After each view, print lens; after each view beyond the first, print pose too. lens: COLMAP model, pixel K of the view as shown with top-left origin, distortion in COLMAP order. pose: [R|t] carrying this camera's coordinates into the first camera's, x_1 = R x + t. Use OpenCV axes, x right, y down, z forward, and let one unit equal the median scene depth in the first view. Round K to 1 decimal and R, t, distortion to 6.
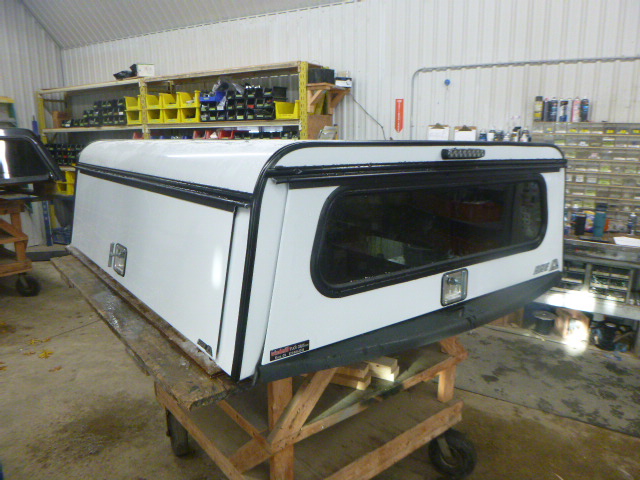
lens RADIAL K [[469.1, 0, 317.4], [0, 469.1, 240.7], [0, 0, 1]] dist [-0.071110, 0.007438]
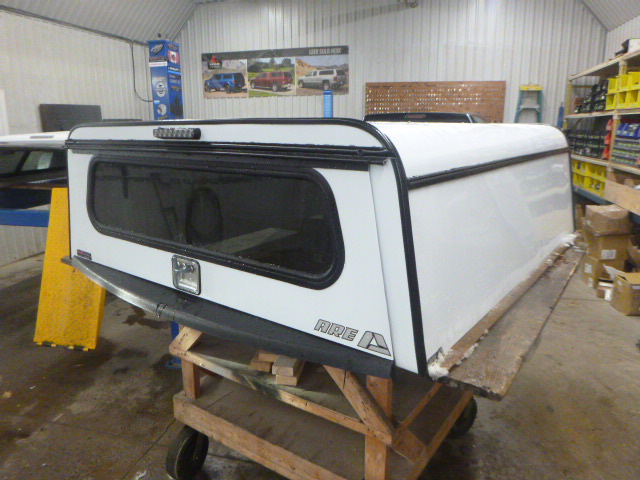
lens RADIAL K [[469.1, 0, 317.4], [0, 469.1, 240.7], [0, 0, 1]] dist [-0.071110, 0.007438]
pose [[0.289359, 0.224013, -0.930639, 0.534059], [-0.200085, 0.964909, 0.170051, -0.078942], [0.936076, 0.137001, 0.324026, 0.400562]]
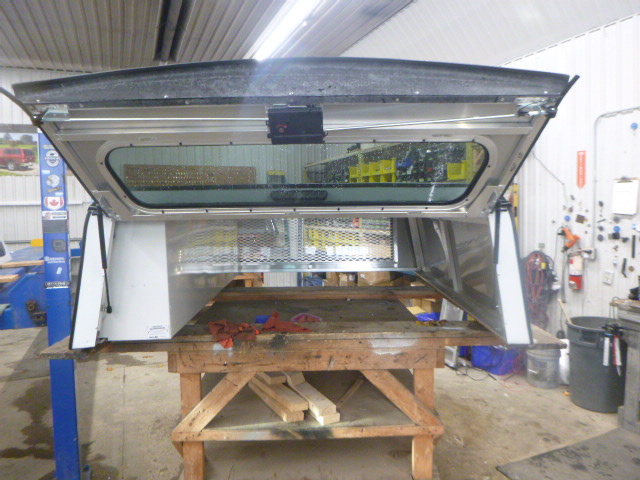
lens RADIAL K [[457.7, 0, 319.7], [0, 457.7, 257.1], [0, 0, 1]] dist [-0.049996, 0.001797]
pose [[0.802865, 0.051062, -0.593970, 0.392606], [-0.113236, 0.991249, -0.067845, 0.005212], [0.585307, 0.121729, 0.801622, 0.088652]]
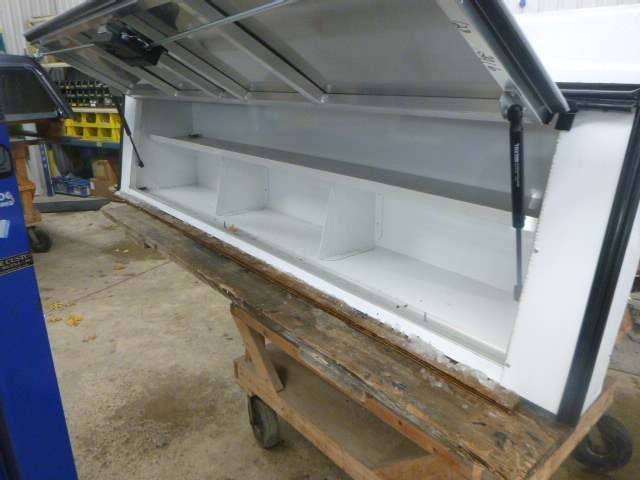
lens RADIAL K [[466.9, 0, 319.2], [0, 466.9, 260.2], [0, 0, 1]] dist [-0.067318, -0.002195]
pose [[0.999665, 0.003803, 0.025609, -0.158487], [-0.007445, 0.989600, 0.143650, 0.007253], [-0.024797, -0.143793, 0.989297, 0.150969]]
